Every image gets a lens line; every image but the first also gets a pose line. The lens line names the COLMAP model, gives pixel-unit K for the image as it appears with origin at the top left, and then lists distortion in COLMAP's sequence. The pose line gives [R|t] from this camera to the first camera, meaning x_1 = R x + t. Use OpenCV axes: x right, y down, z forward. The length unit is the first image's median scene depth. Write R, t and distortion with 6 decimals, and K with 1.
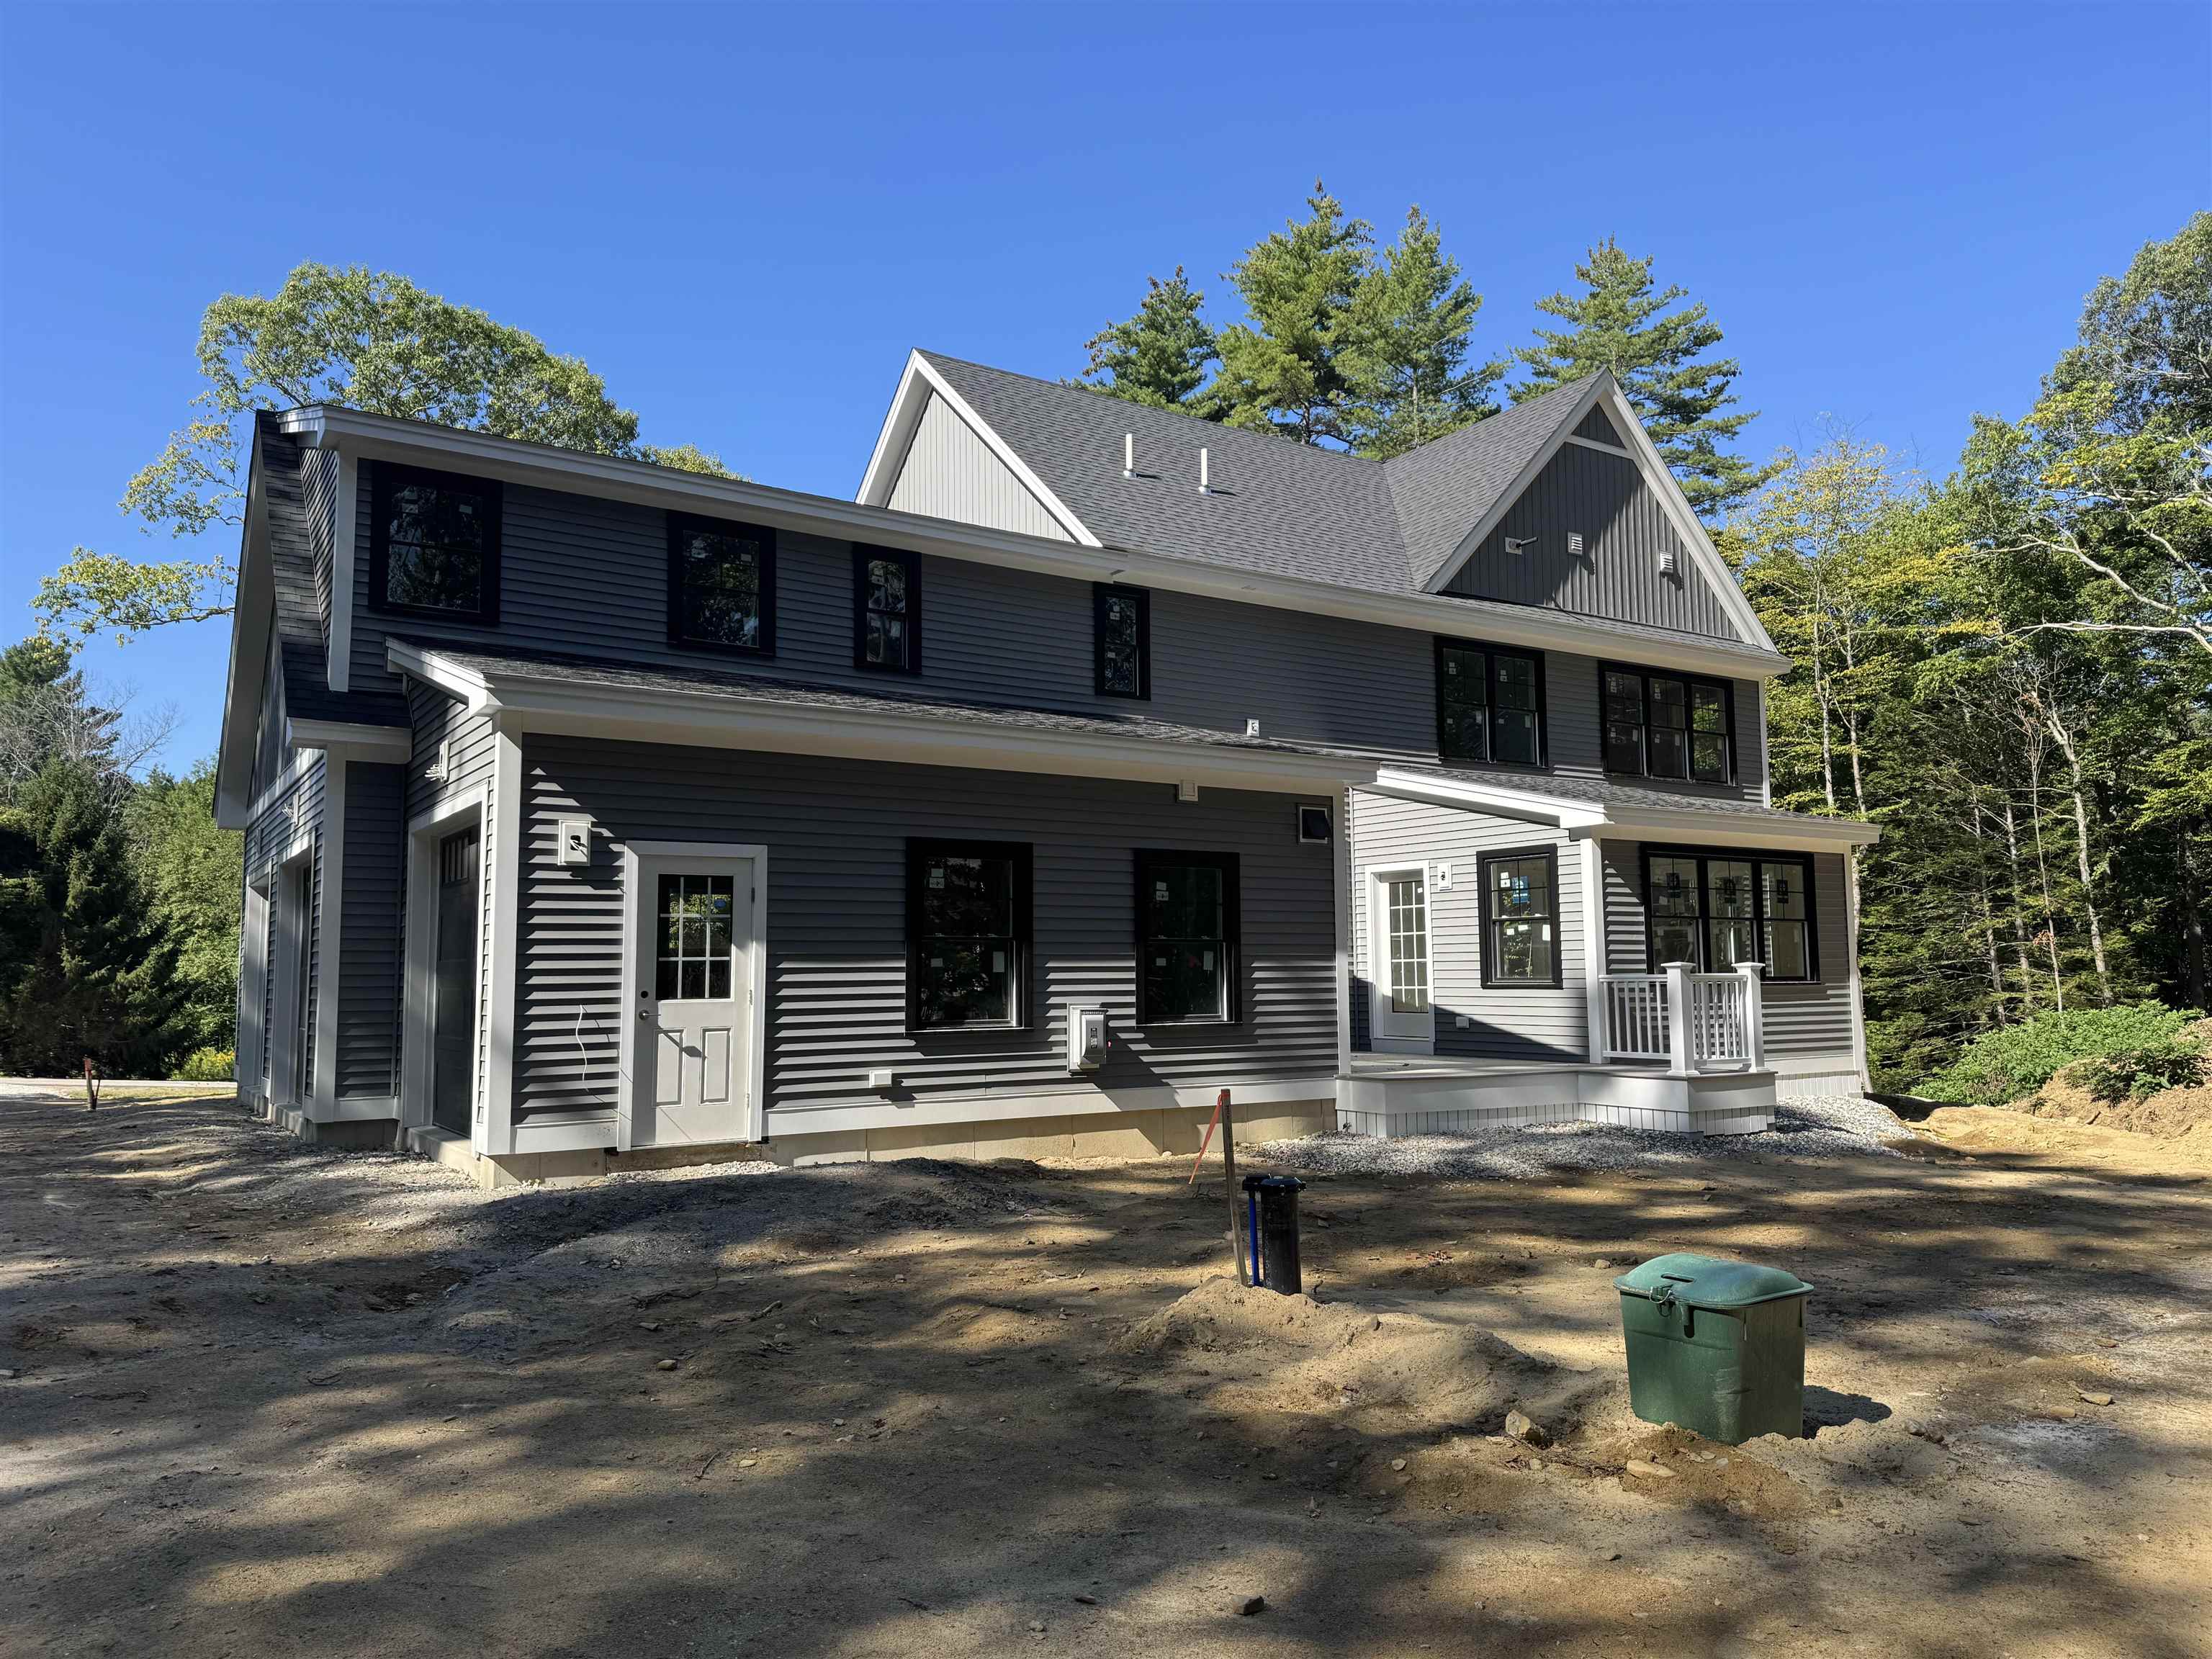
lens RADIAL K [[1532.0, 0, 1106.0], [0, 1532.0, 829.5], [0, 0, 1]] dist [0.142884, -0.200544]
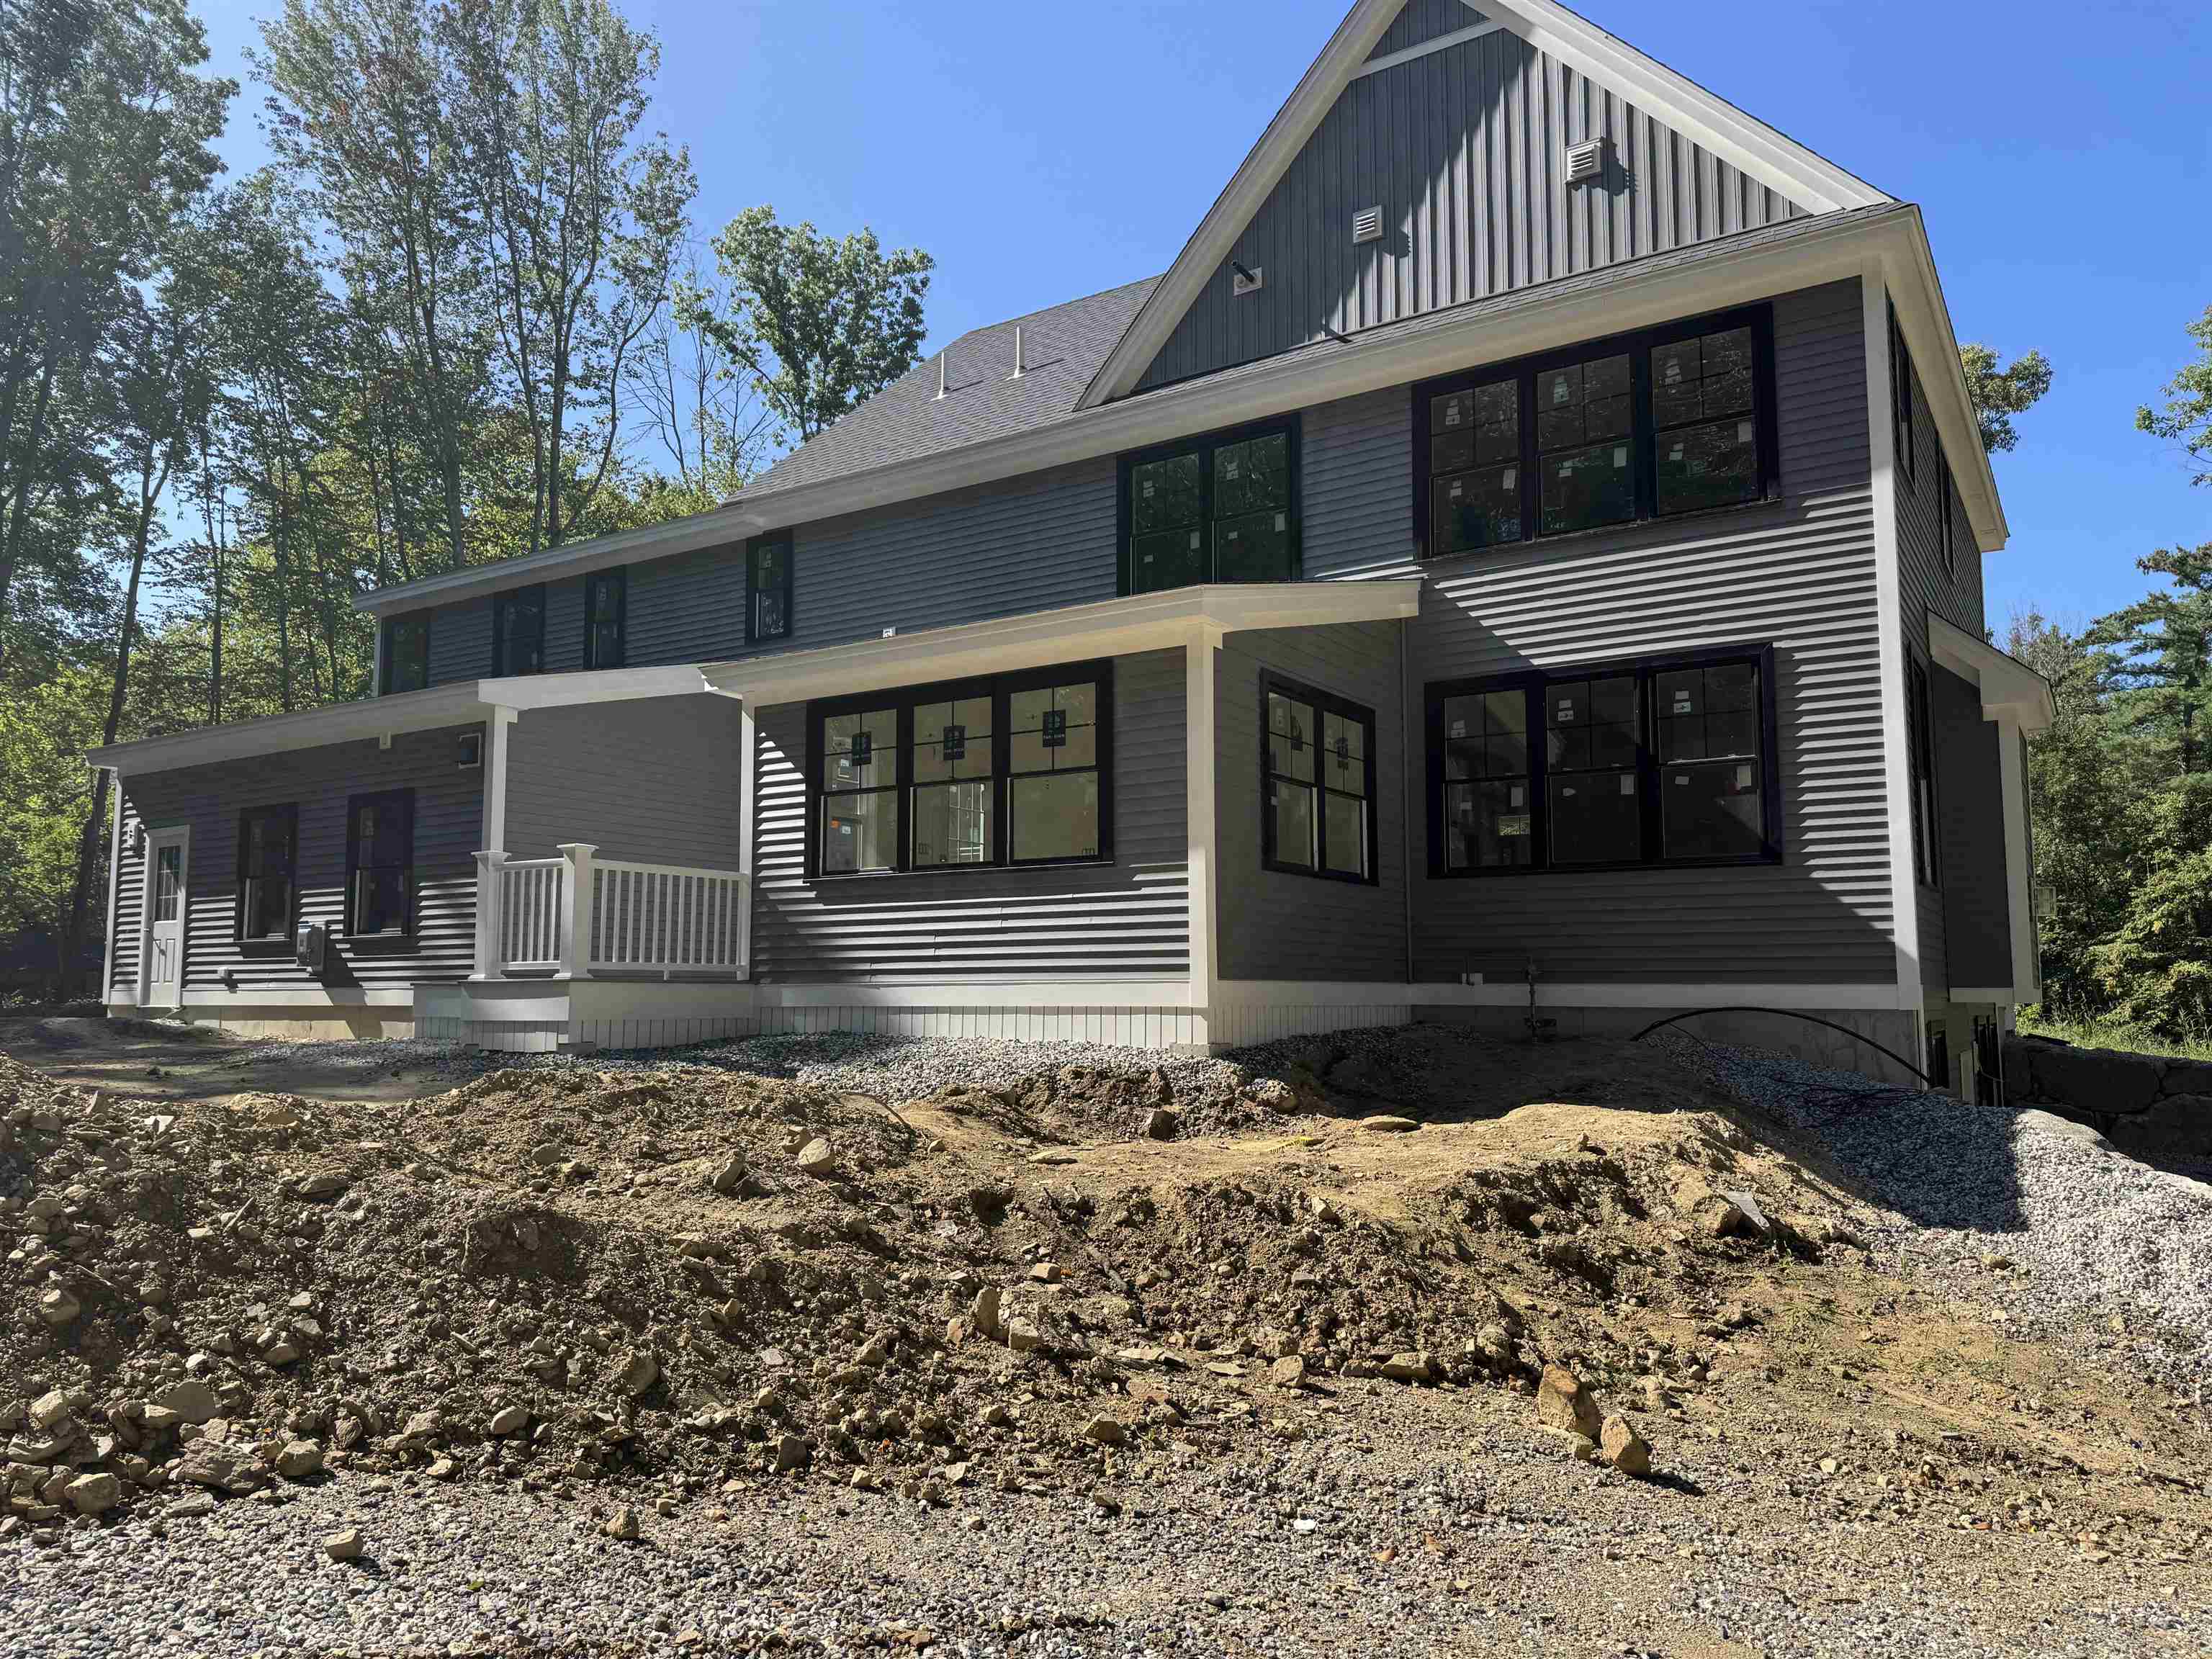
lens RADIAL K [[1532.0, 0, 1106.0], [0, 1532.0, 829.5], [0, 0, 1]] dist [0.142884, -0.200544]
pose [[0.401804, -0.088909, -0.911399, 1.116203], [0.086631, 0.994502, -0.058823, 0.132182], [0.911619, -0.055320, 0.407297, 0.824911]]
